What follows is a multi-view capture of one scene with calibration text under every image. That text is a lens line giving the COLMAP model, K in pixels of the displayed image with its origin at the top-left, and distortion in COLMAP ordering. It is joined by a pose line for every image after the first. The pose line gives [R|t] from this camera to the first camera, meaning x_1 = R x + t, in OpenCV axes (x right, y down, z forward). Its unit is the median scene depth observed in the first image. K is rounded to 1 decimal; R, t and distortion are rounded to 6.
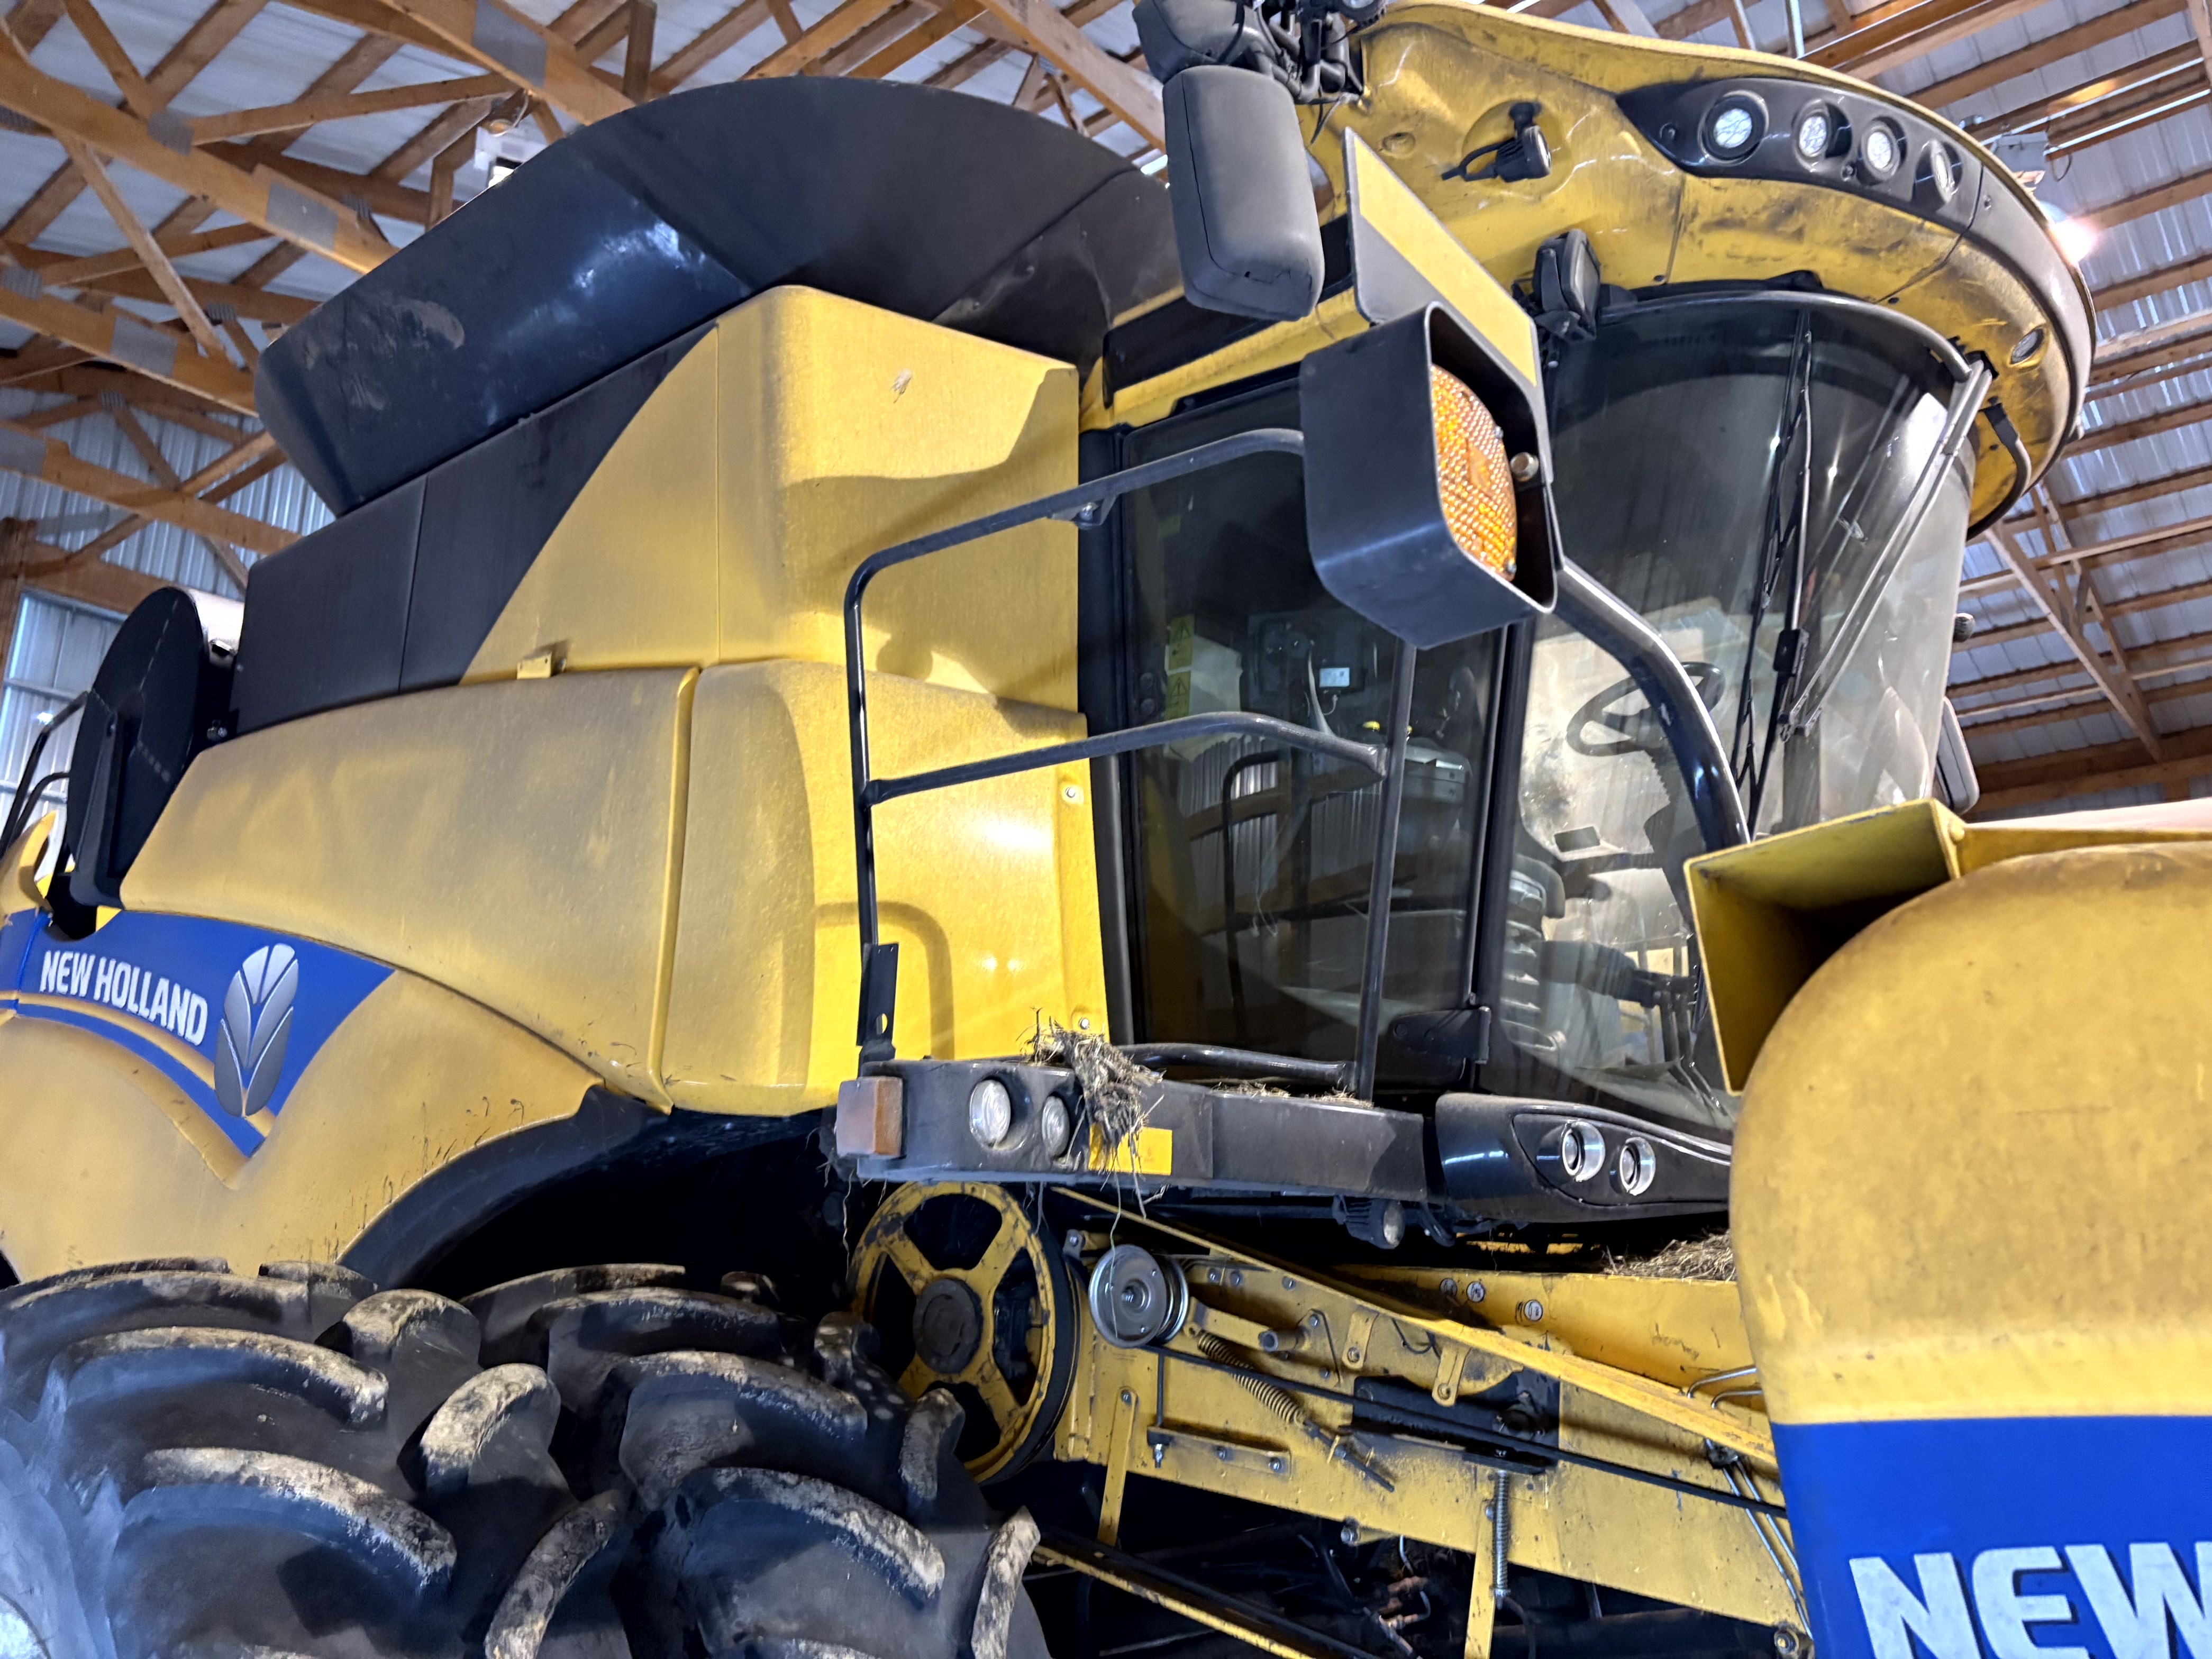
lens RADIAL K [[1679.0, 0, 1108.0], [0, 1679.0, 817.1], [0, 0, 1]] dist [0.061081, -0.074818]
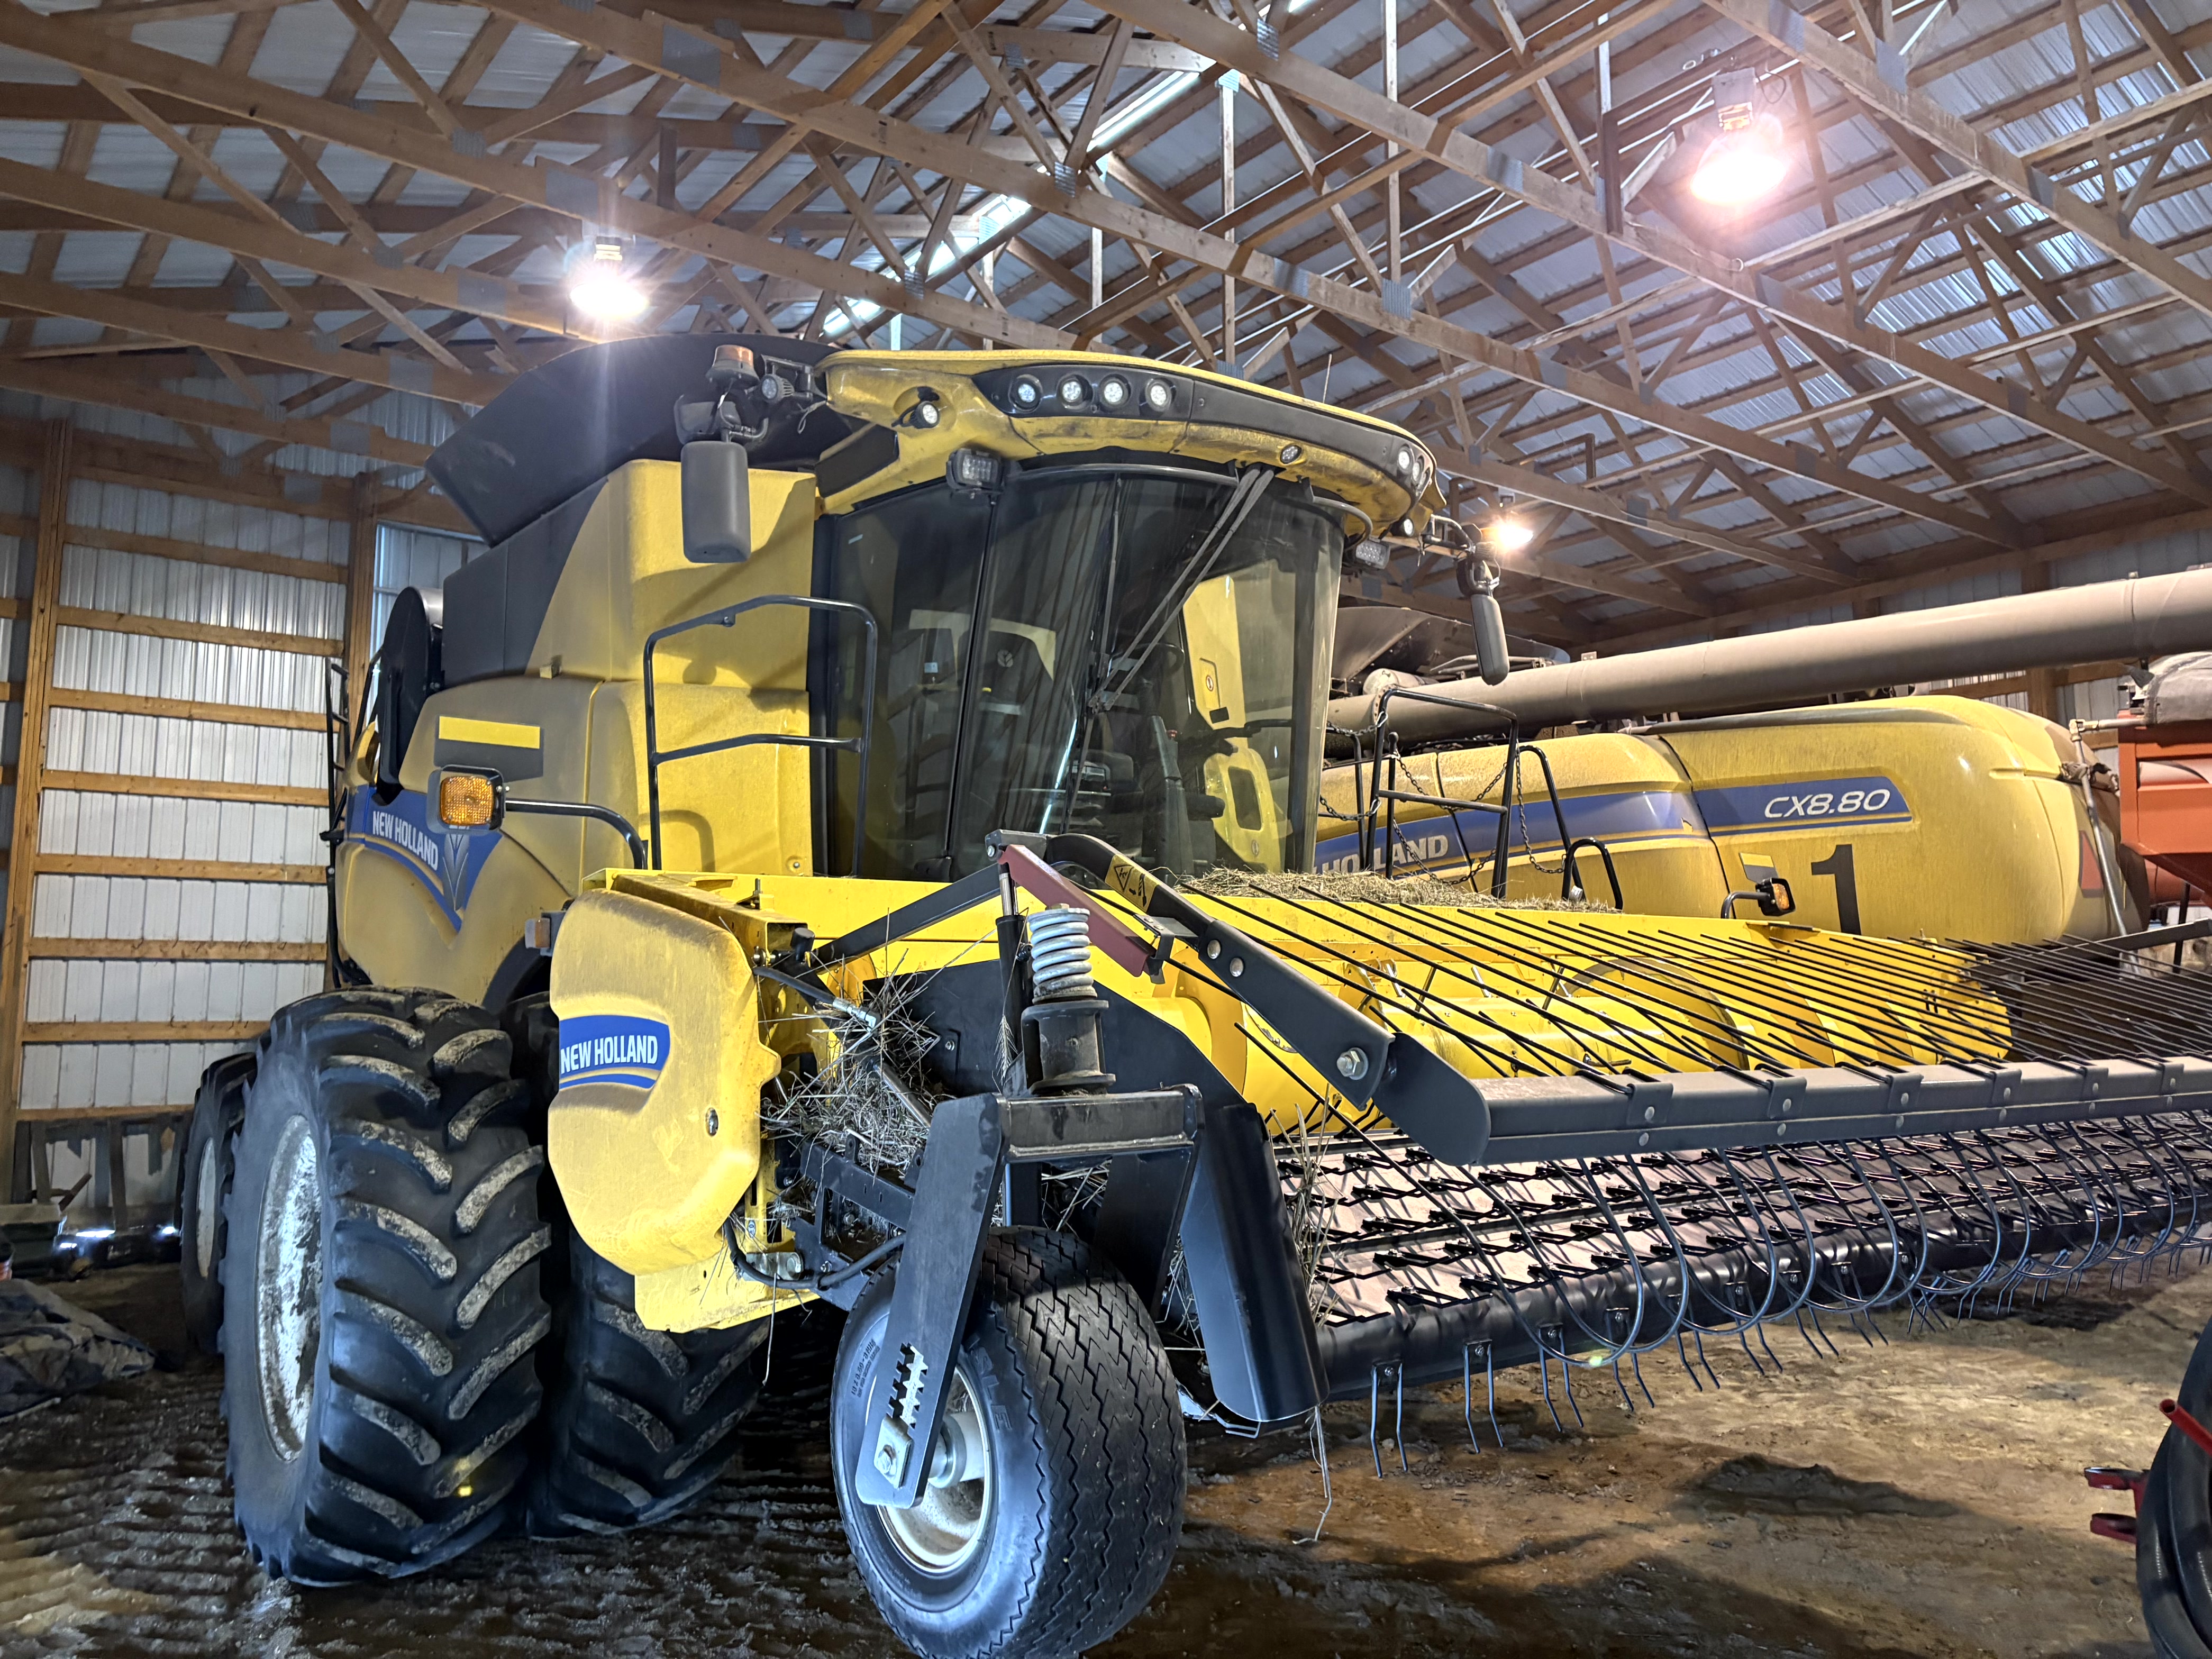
lens RADIAL K [[1679.0, 0, 1106.7], [0, 1679.0, 851.5], [0, 0, 1]] dist [0.061081, -0.074818]
pose [[0.972565, -0.026642, -0.231102, 0.687479], [0.067895, 0.982677, 0.172443, -0.176477], [0.222504, -0.183403, 0.957526, -0.672771]]
